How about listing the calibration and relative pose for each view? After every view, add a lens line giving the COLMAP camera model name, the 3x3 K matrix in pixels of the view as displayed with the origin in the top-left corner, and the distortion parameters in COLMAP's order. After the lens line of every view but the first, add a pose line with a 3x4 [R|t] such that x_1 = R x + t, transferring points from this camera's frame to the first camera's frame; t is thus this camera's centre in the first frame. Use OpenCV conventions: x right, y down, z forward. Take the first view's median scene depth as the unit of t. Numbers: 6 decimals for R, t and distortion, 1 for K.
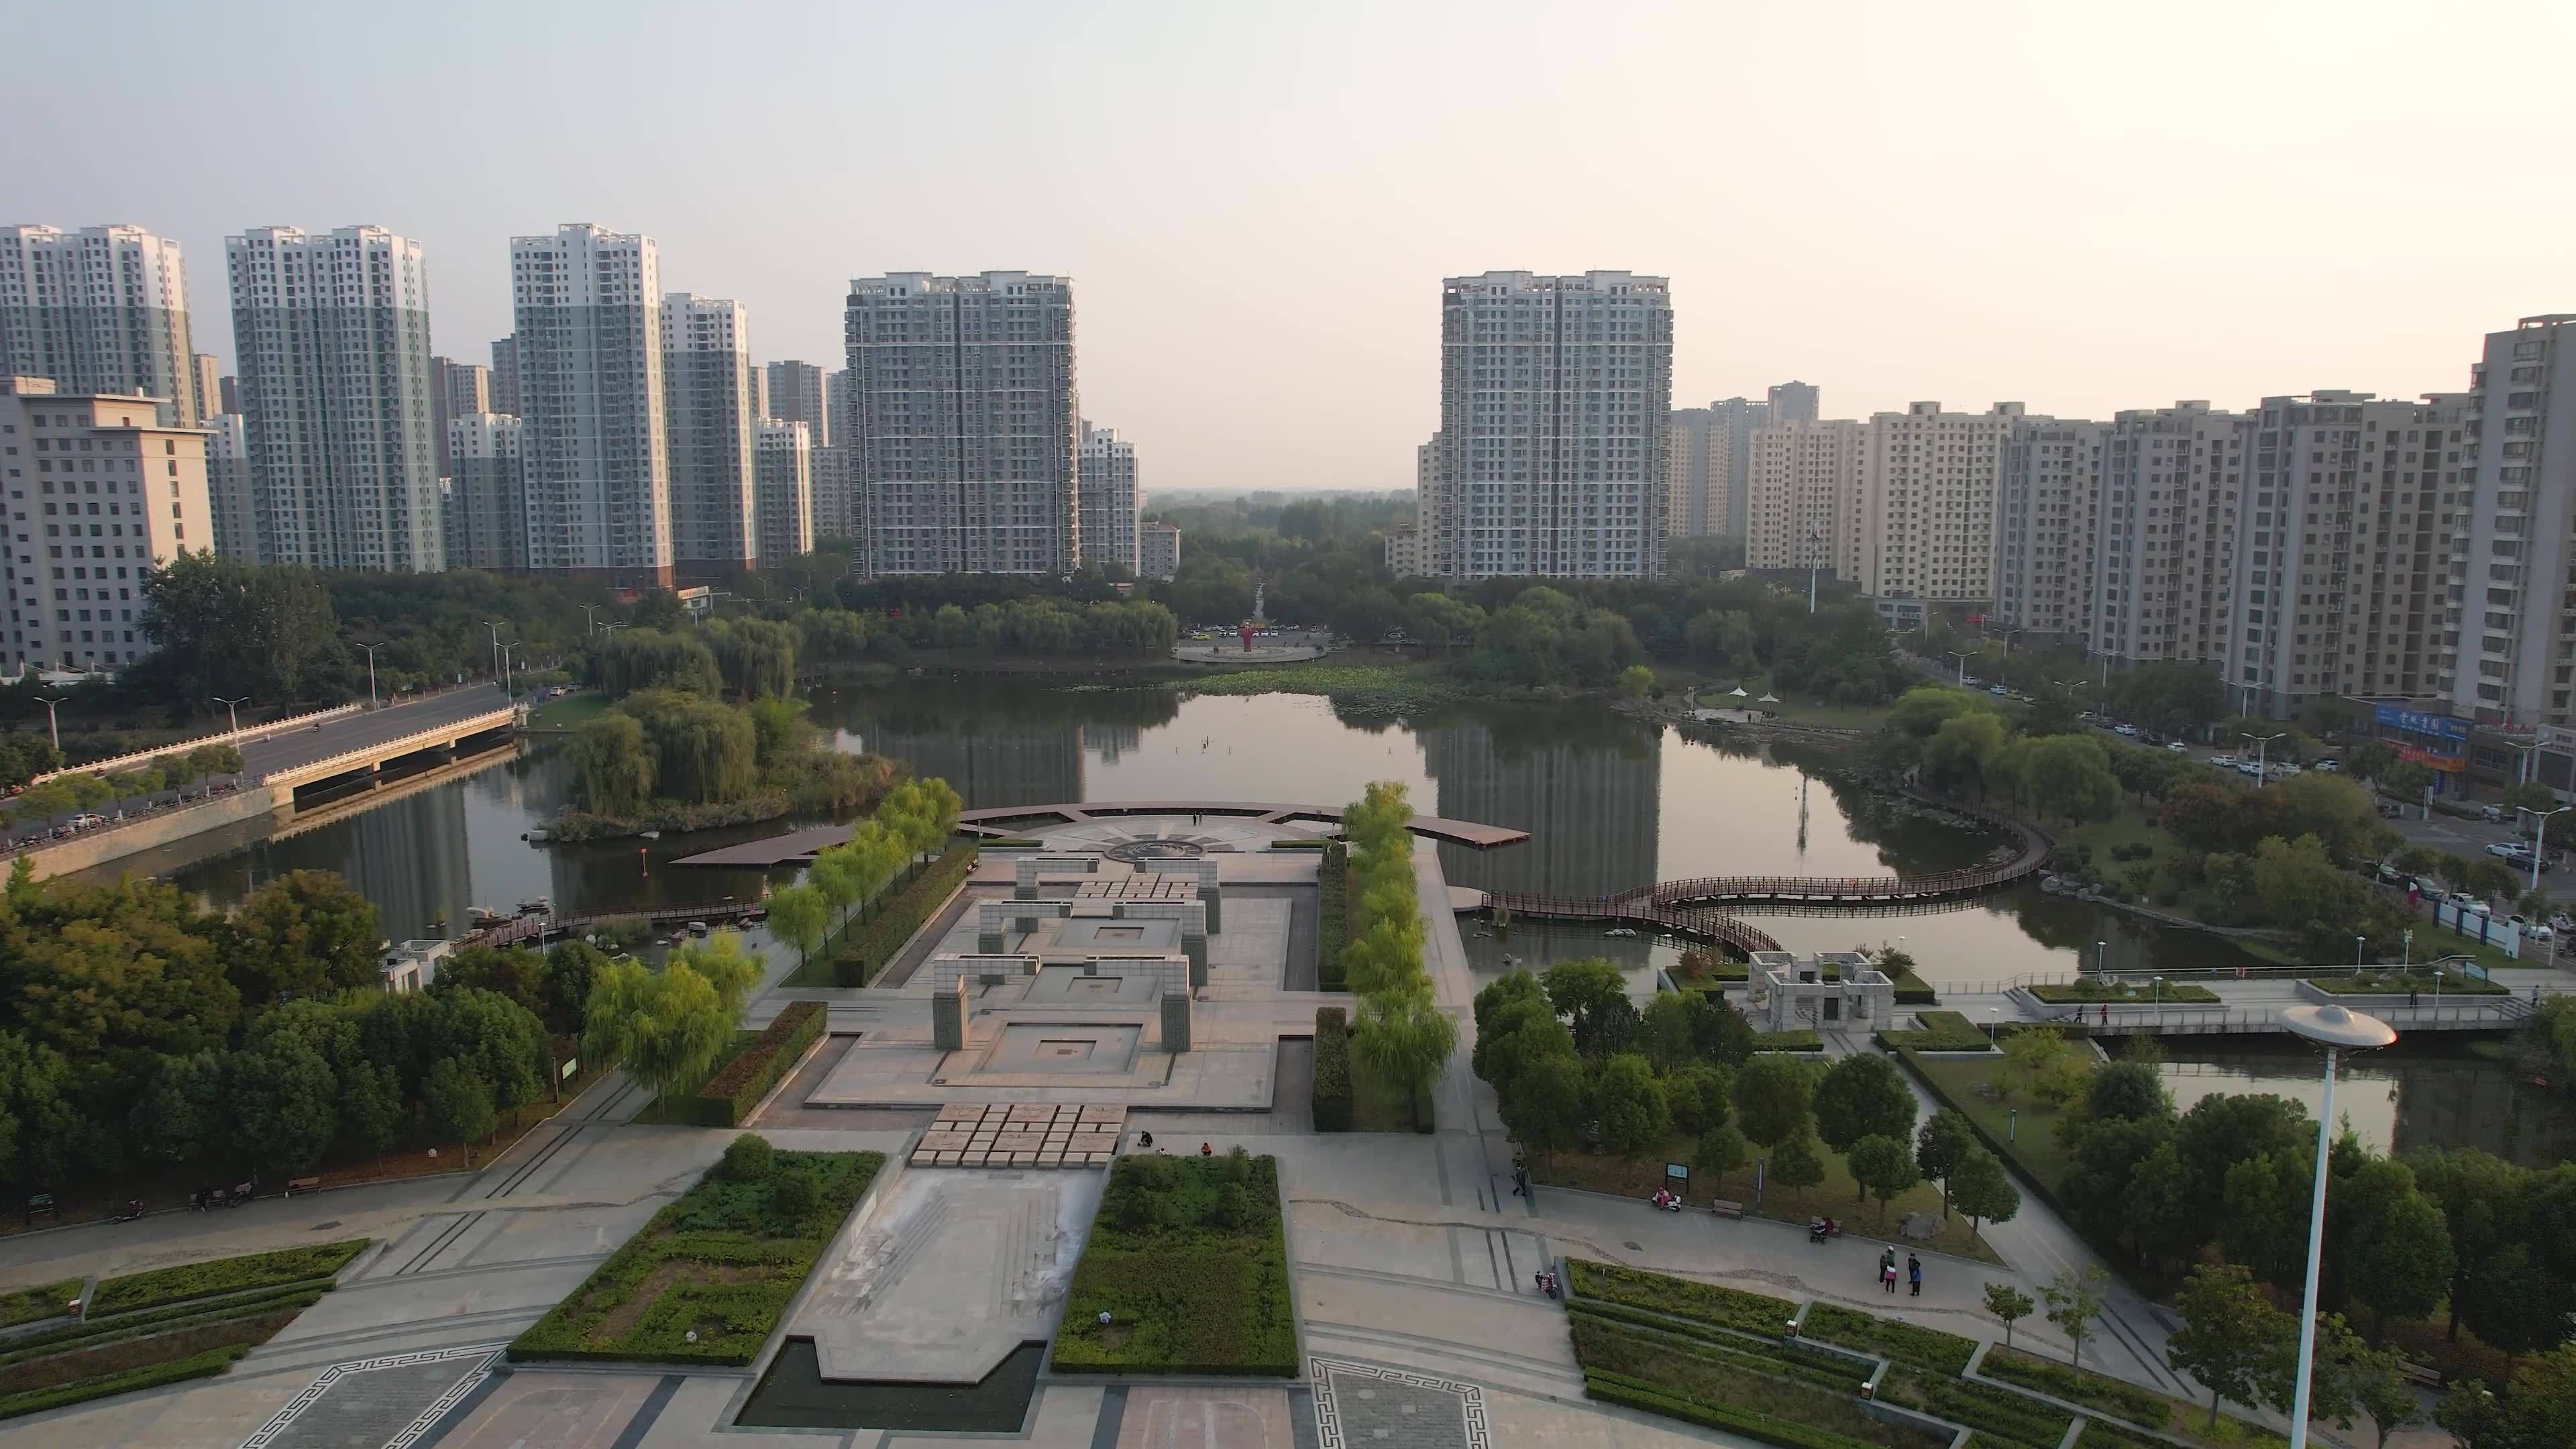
lens RADIAL K [[1643.1, 0, 1286.4], [0, 1643.1, 739.2], [0, 0, 1]] dist [-0.084756, 0.074660]
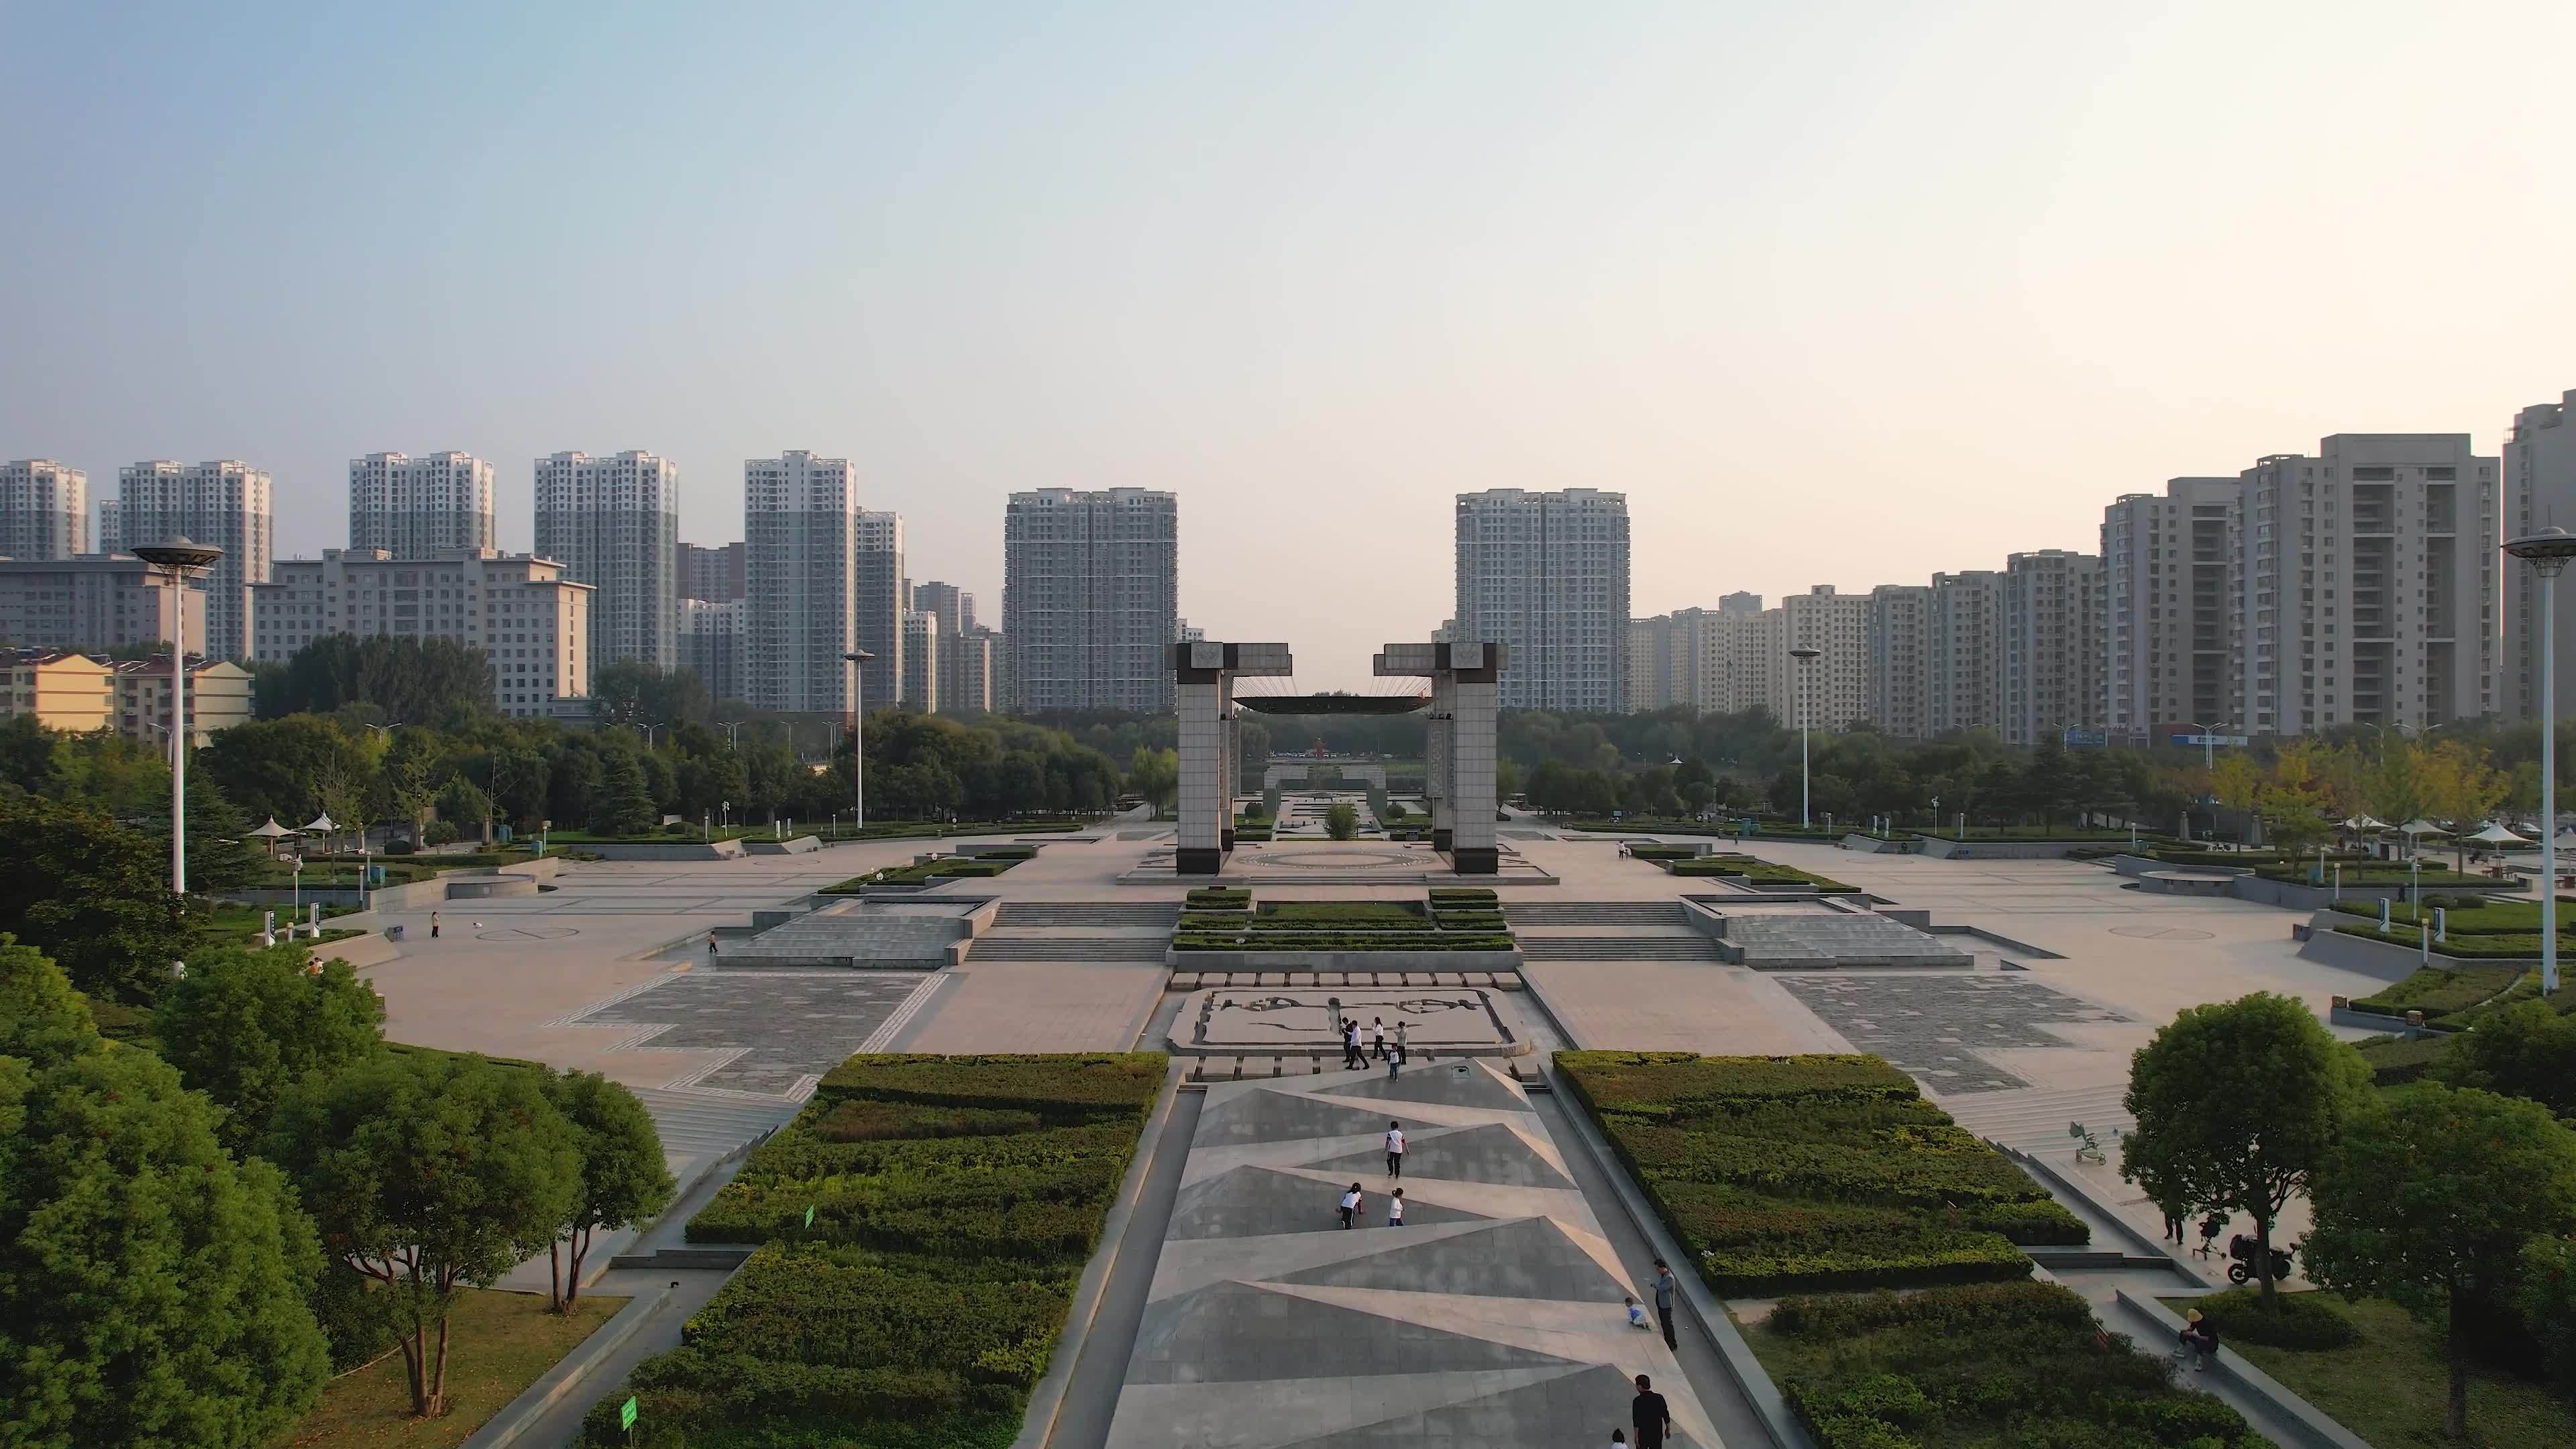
lens RADIAL K [[1643.1, 0, 1282.8], [0, 1643.1, 740.1], [0, 0, 1]] dist [-0.084756, 0.074660]
pose [[0.999951, 0.000855, 0.009841, -0.058450], [0.000567, 0.989632, -0.143627, 0.107518], [-0.009862, 0.143625, 0.989583, -0.291171]]
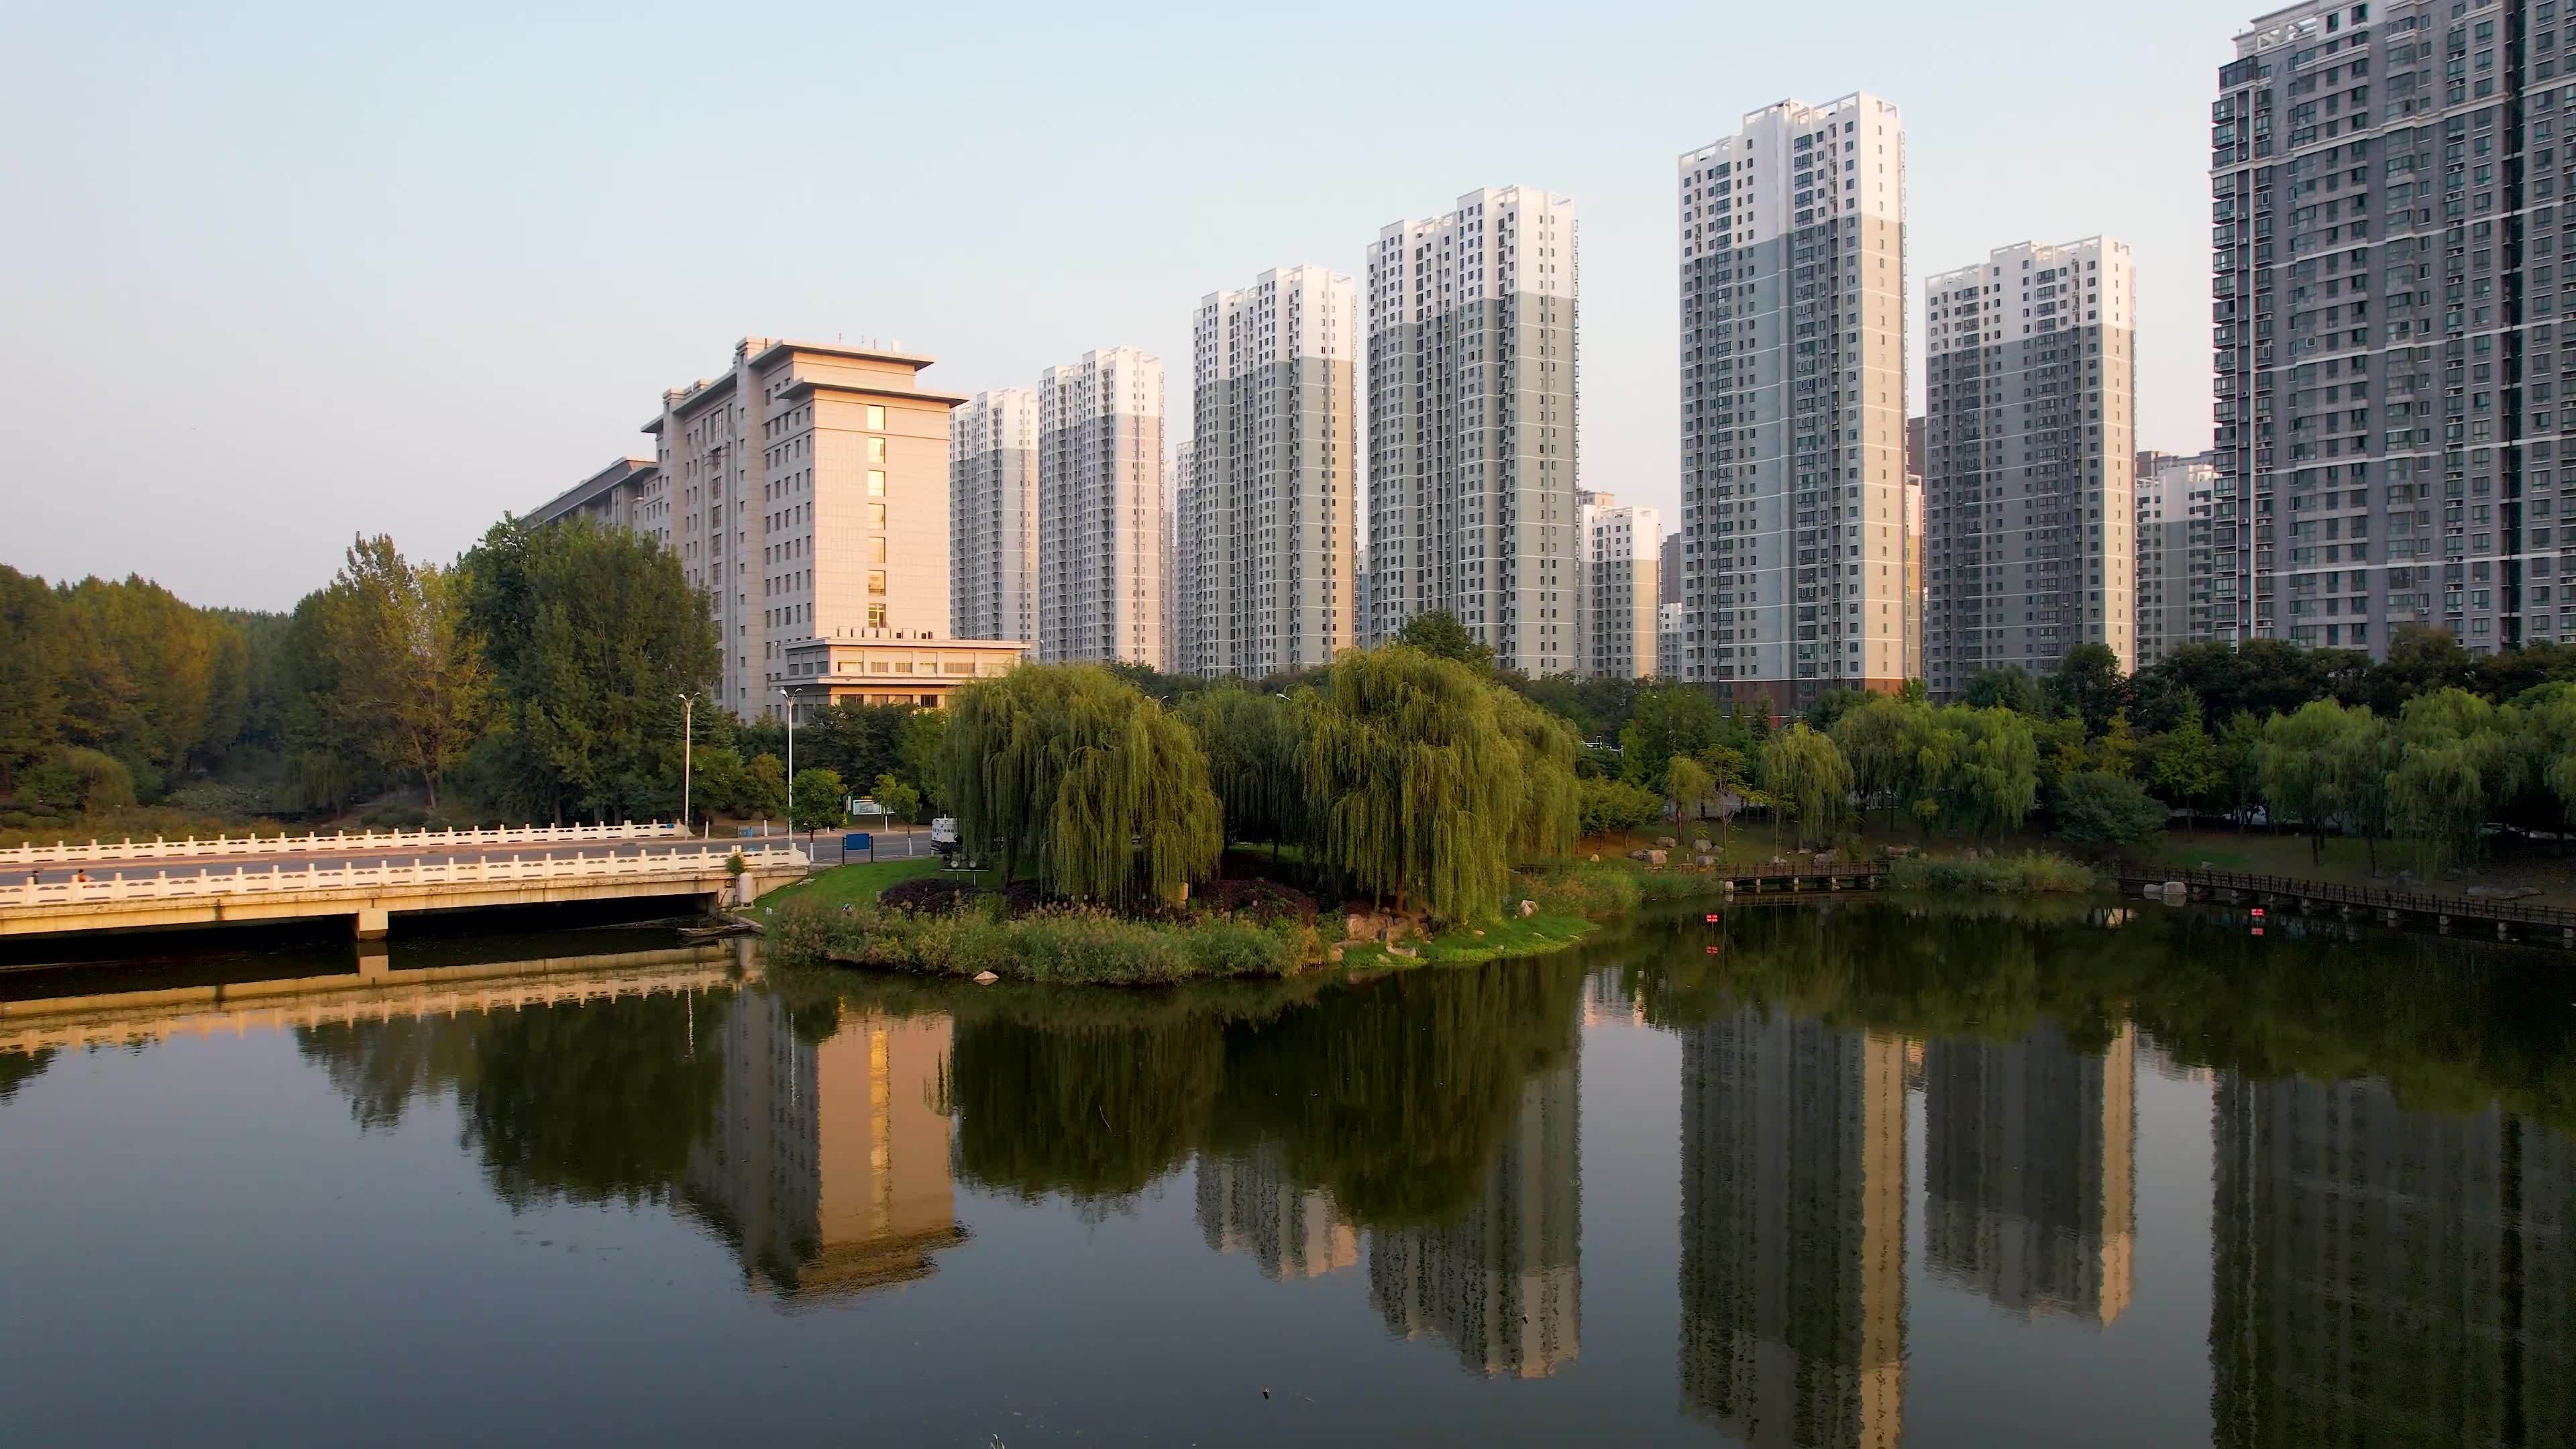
lens RADIAL K [[1643.1, 0, 1294.0], [0, 1643.1, 726.8], [0, 0, 1]] dist [-0.084756, 0.074660]
pose [[0.589261, 0.007069, -0.807911, -0.059906], [-0.125541, 0.988617, -0.082916, -0.021461], [0.798129, 0.150285, 0.583442, 0.558599]]
